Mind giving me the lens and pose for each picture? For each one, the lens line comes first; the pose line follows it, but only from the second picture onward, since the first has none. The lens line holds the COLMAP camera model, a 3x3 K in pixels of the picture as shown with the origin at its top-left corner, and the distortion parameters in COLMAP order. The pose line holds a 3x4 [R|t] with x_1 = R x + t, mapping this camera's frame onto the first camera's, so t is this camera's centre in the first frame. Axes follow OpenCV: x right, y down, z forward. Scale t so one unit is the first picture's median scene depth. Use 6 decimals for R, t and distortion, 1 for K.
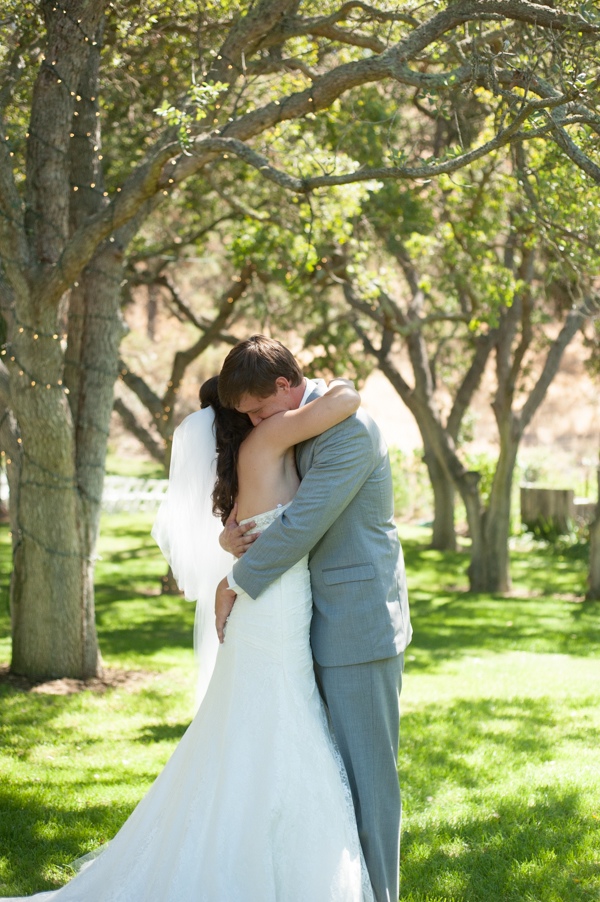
lens RADIAL K [[1326.7, 0, 300.0], [0, 1326.7, 451.0], [0, 0, 1]] dist [0.004830, -0.003415]
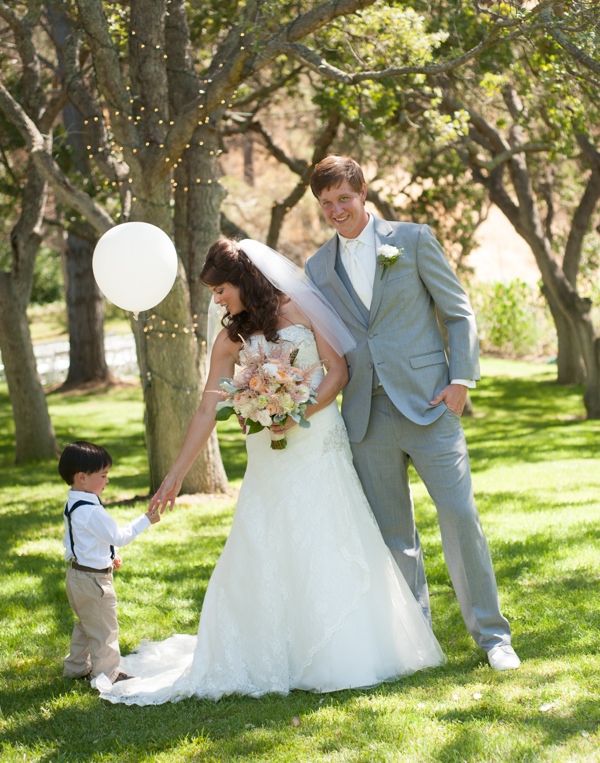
lens RADIAL K [[1560.5, 0, 345.0], [0, 1560.5, 431.0], [0, 0, 1]] dist [0.000860, 0.129309]
pose [[0.995484, -0.070710, -0.063335, 0.046004], [0.075813, 0.993731, 0.082161, 0.010924], [0.057129, -0.086591, 0.994605, -0.371360]]
